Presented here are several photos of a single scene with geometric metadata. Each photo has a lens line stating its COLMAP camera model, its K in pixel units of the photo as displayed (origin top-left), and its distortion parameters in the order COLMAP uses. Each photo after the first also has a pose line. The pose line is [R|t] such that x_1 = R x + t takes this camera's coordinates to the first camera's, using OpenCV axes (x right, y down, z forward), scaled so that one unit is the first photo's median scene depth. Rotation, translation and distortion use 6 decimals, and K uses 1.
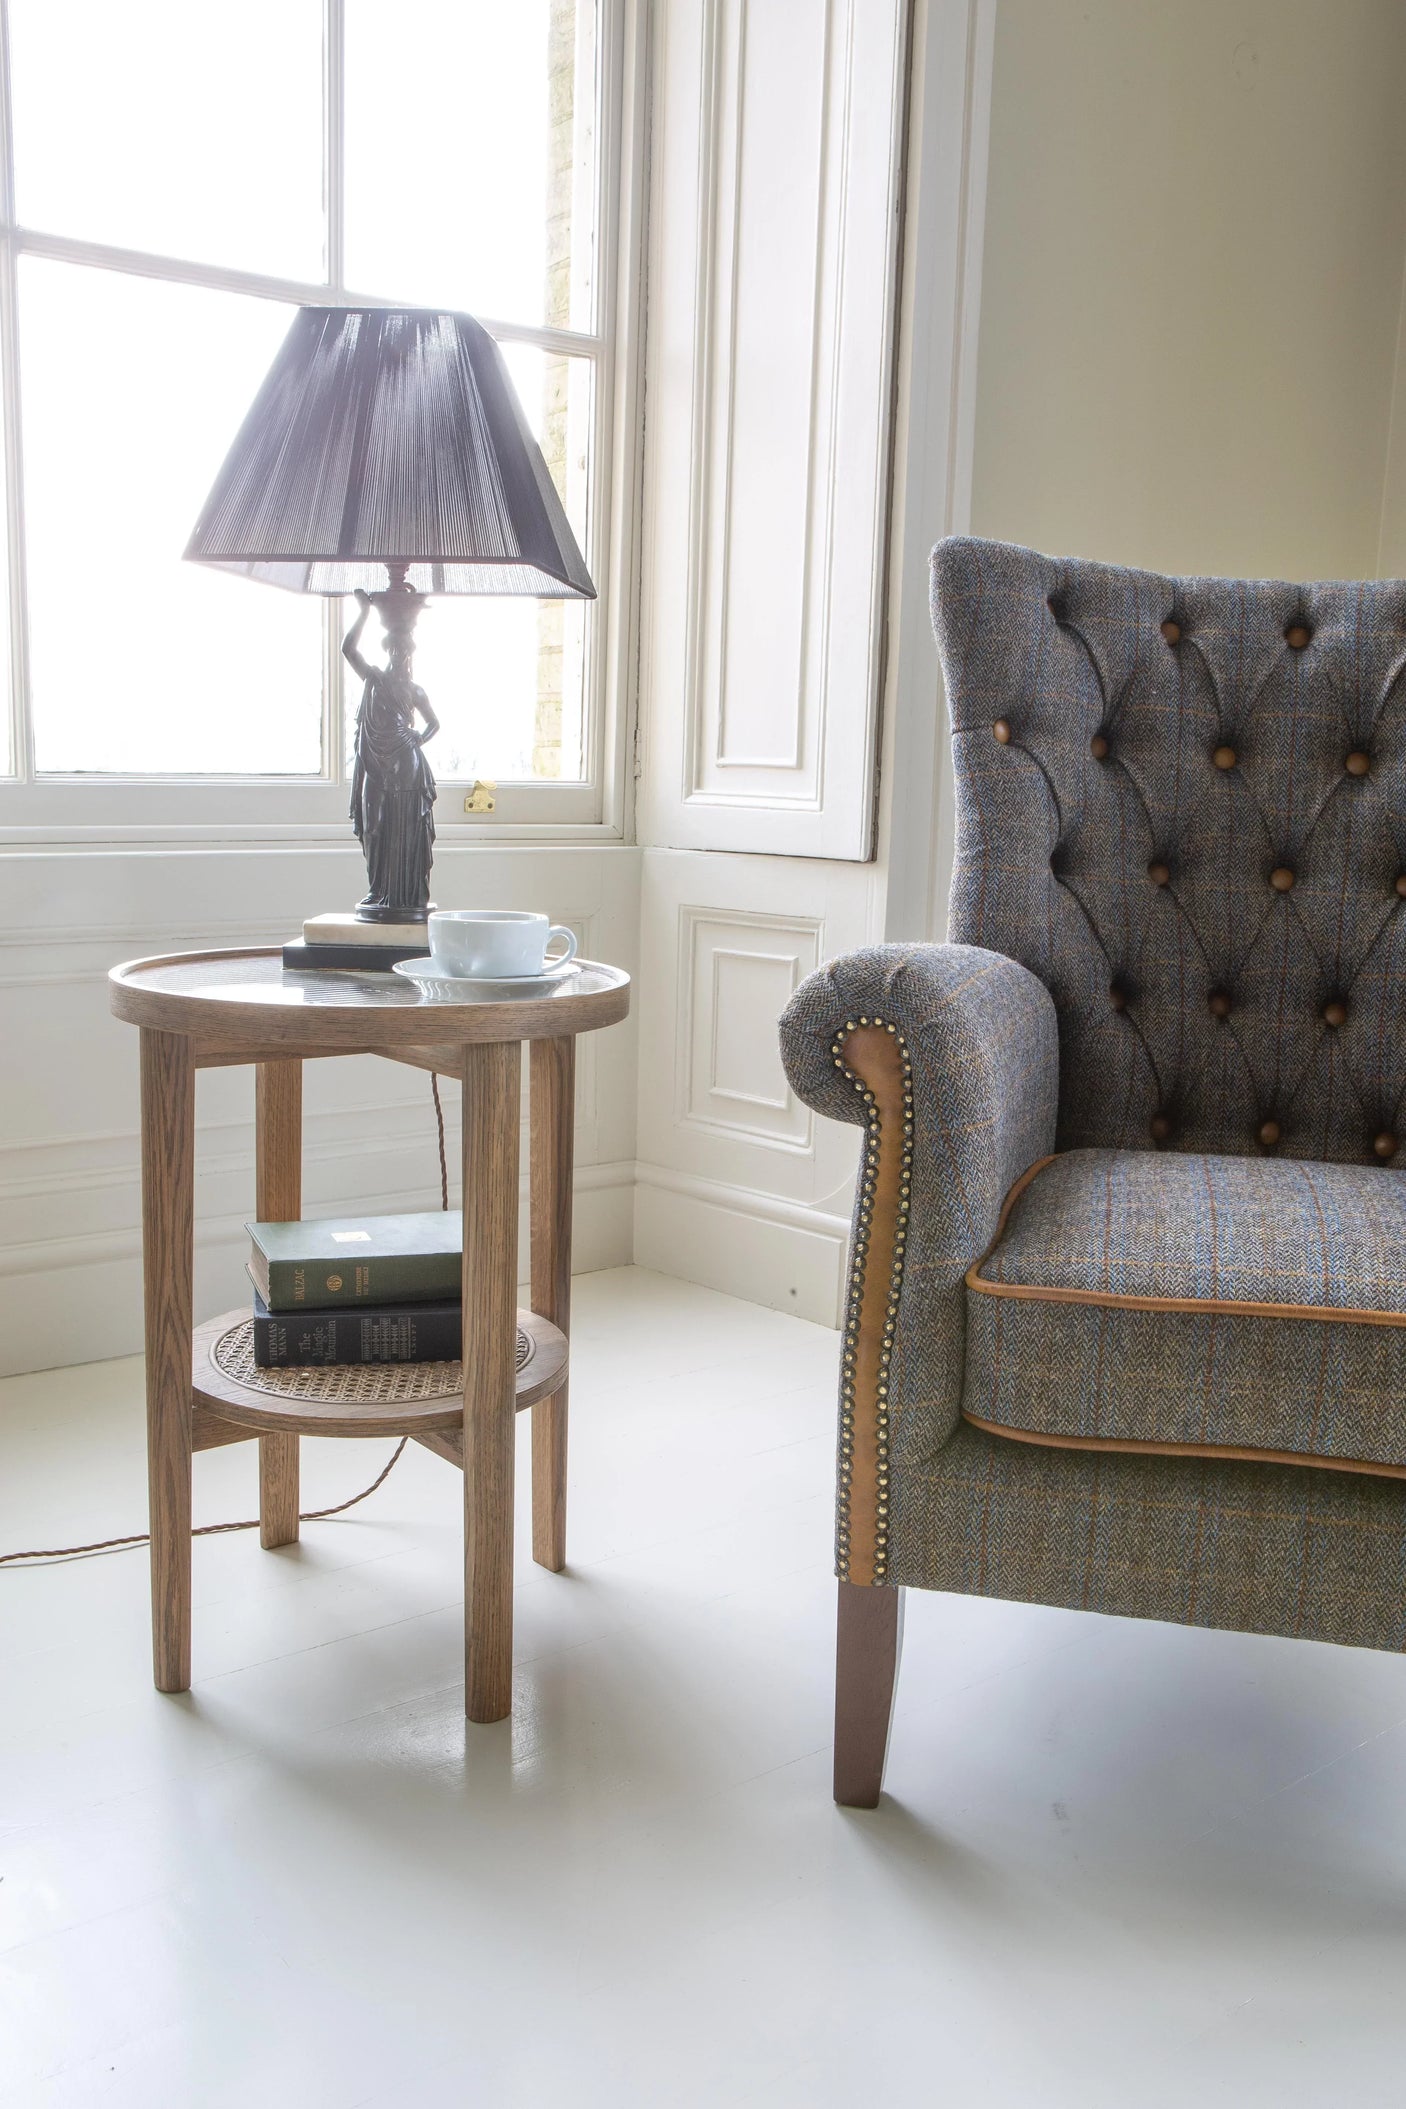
lens RADIAL K [[1755.7, 0, 703.0], [0, 1755.7, 1054.5], [0, 0, 1]] dist [-0.084411, 0.008797]
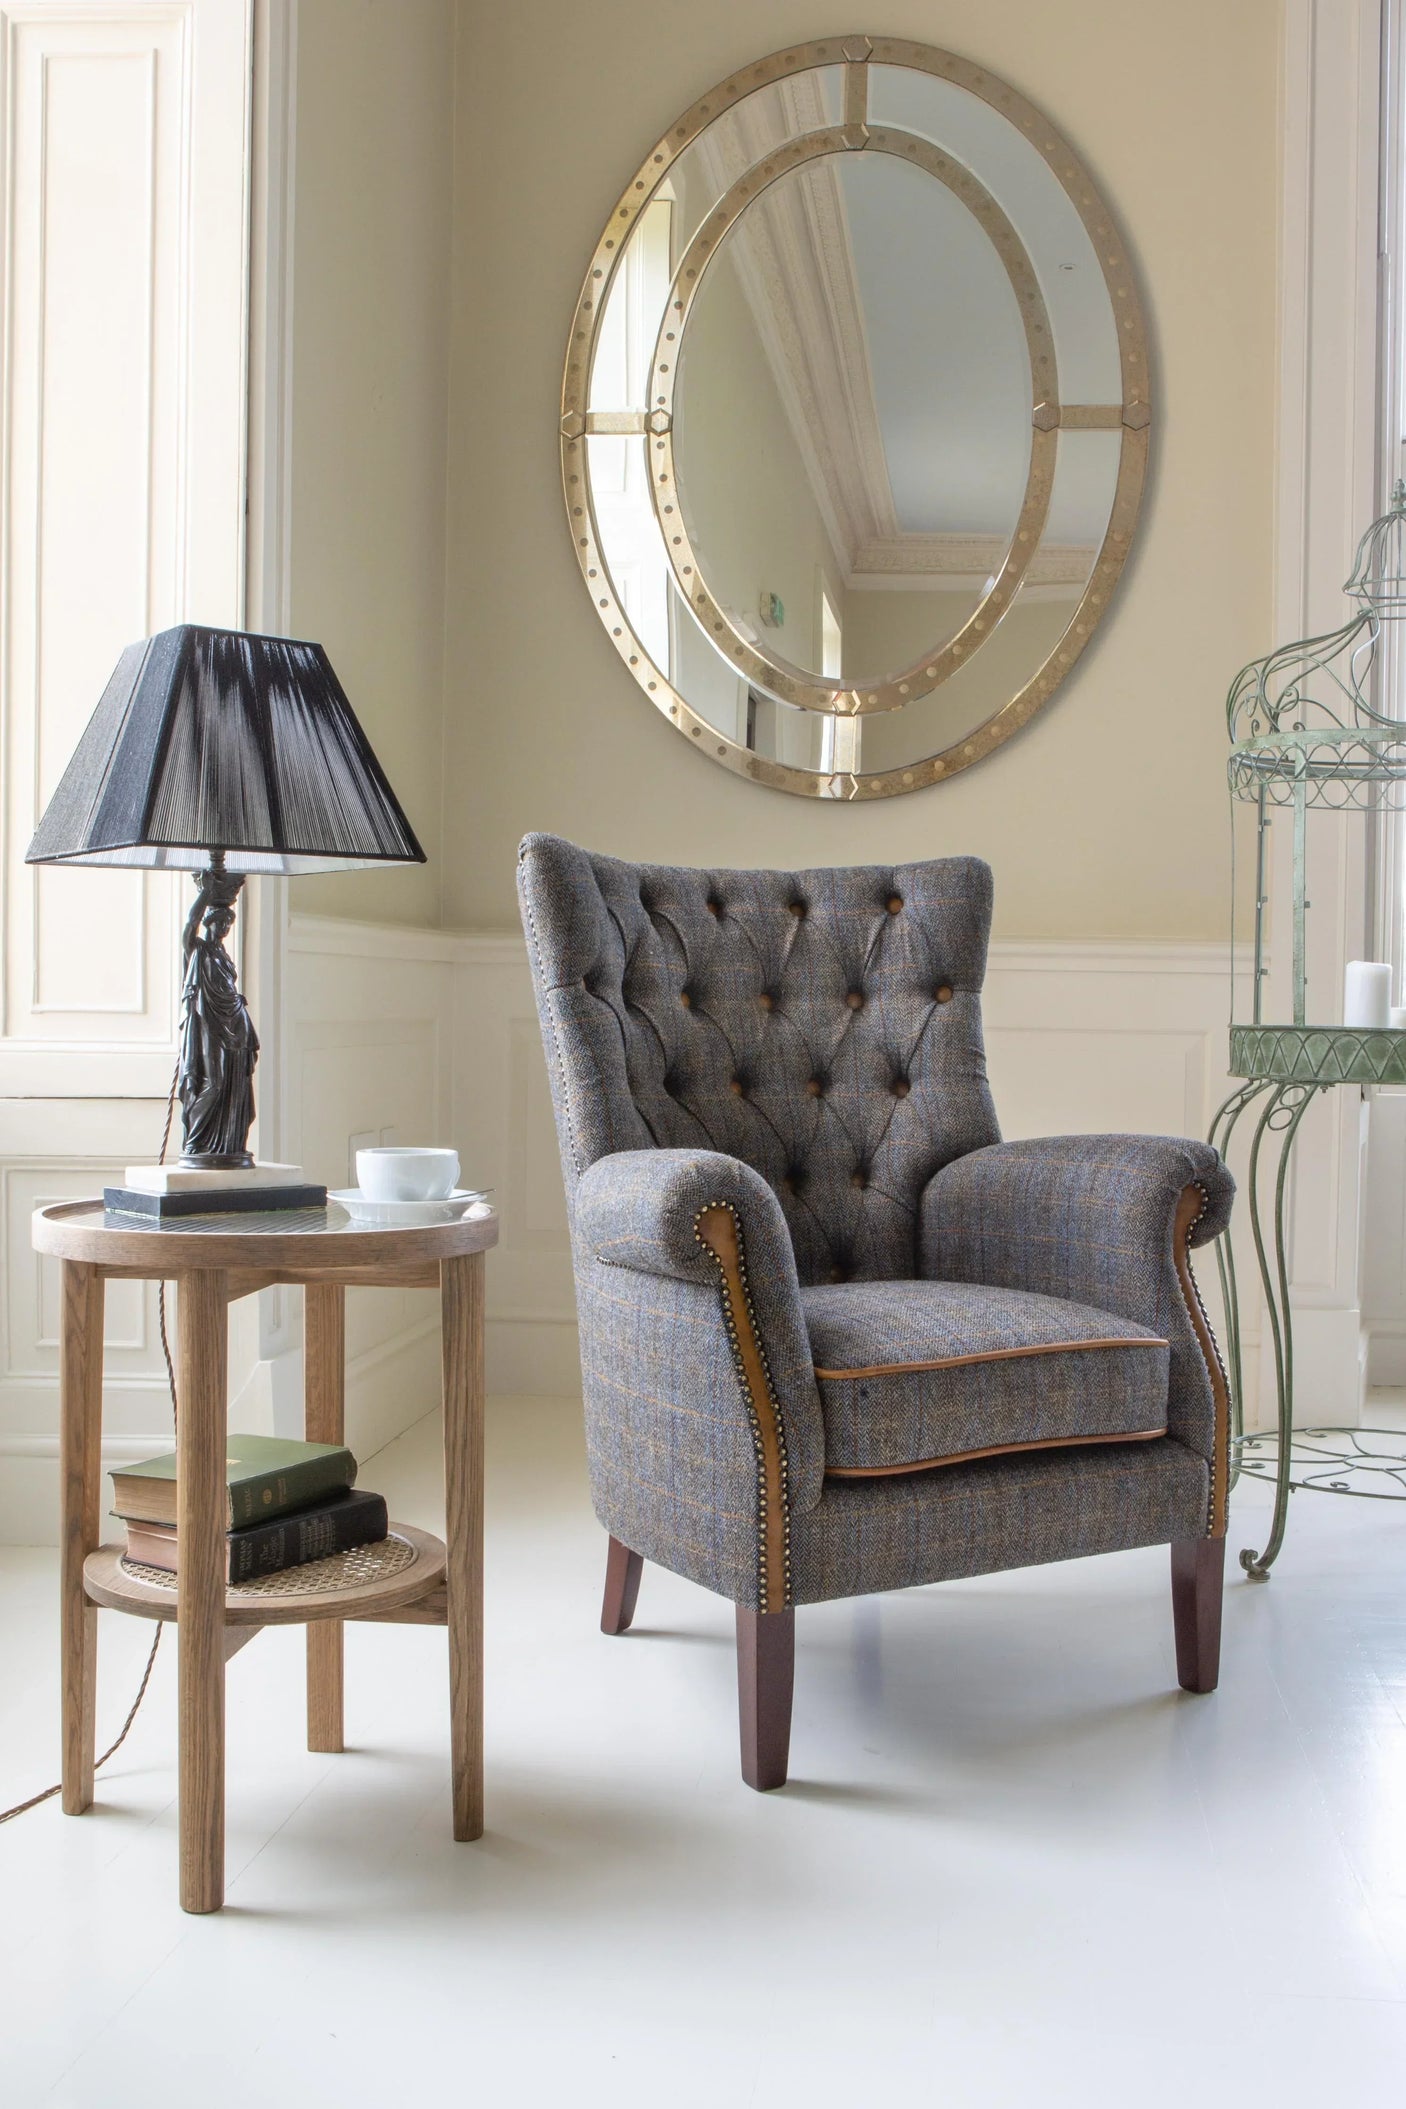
lens RADIAL K [[2055.0, 0, 746.6], [0, 2055.0, 1087.1], [0, 0, 1]] dist [-0.100017, 0.001431]
pose [[0.702362, -0.048915, 0.710137, -1.021576], [0.124452, 0.990709, -0.054848, -0.018584], [-0.700856, 0.126901, 0.701924, -0.158498]]
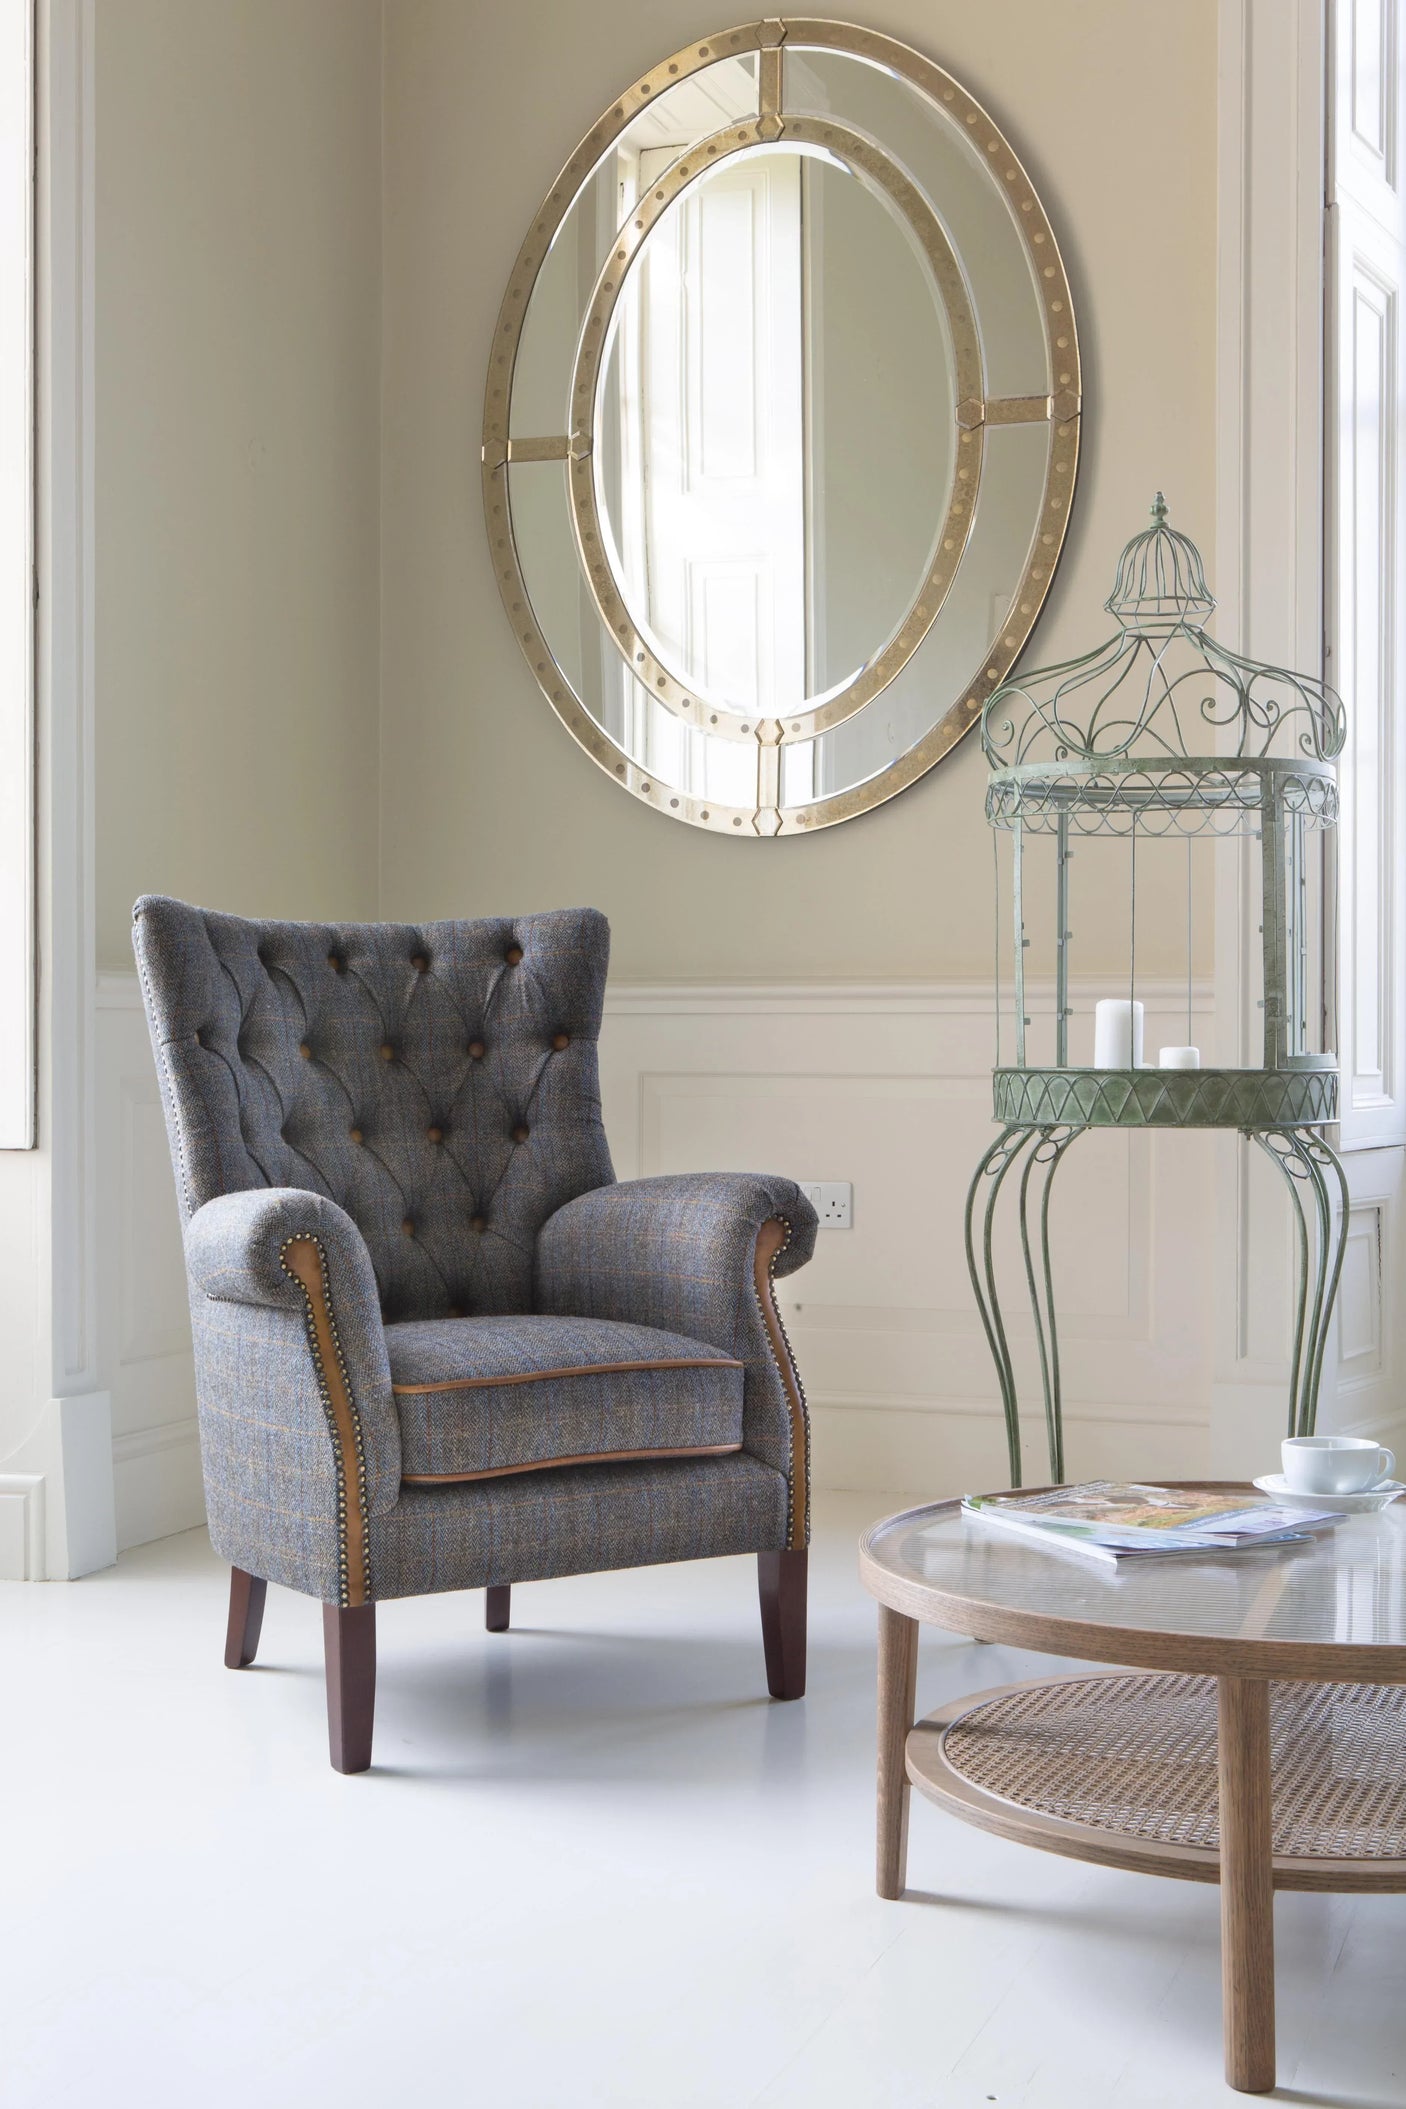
lens RADIAL K [[2639.0, 0, 703.0], [0, 2639.0, 1054.5], [0, 0, 1]] dist [-0.037442, -0.057404]
pose [[0.662536, -0.030714, 0.748400, -1.369291], [0.143531, 0.985849, -0.086605, 0.072909], [-0.735150, 0.164798, 0.657569, -0.778333]]
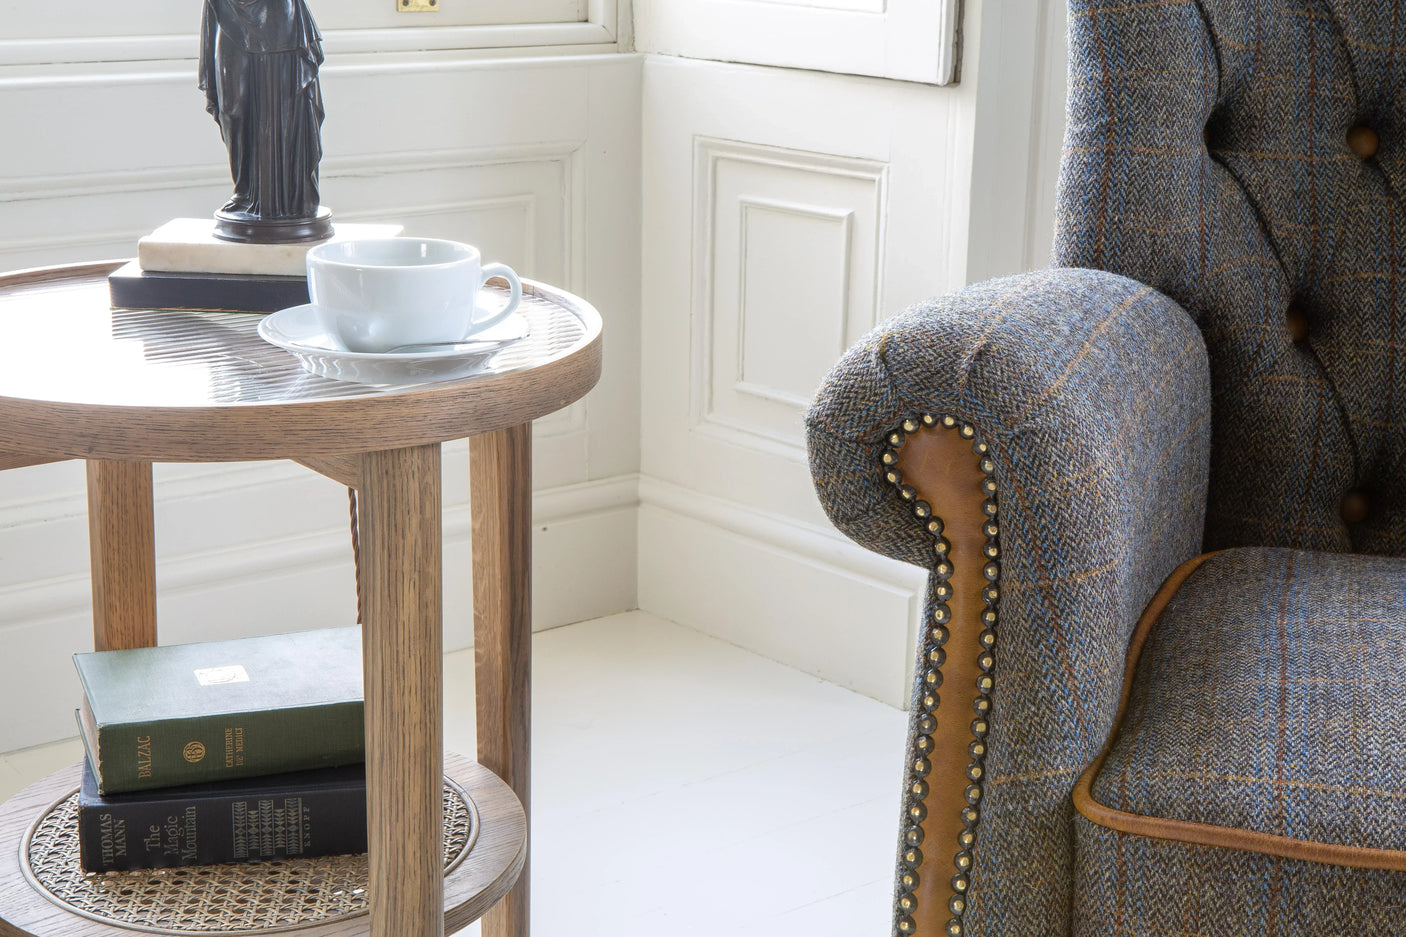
lens RADIAL K [[2205.9, 0, 699.9], [0, 2205.9, 449.1], [0, 0, 1]] dist [0.050412, 0.152639]
pose [[0.999708, -0.005006, -0.023645, 0.021837], [0.007386, 0.994792, 0.101661, -0.096162], [0.023013, -0.101806, 0.994538, 0.127505]]
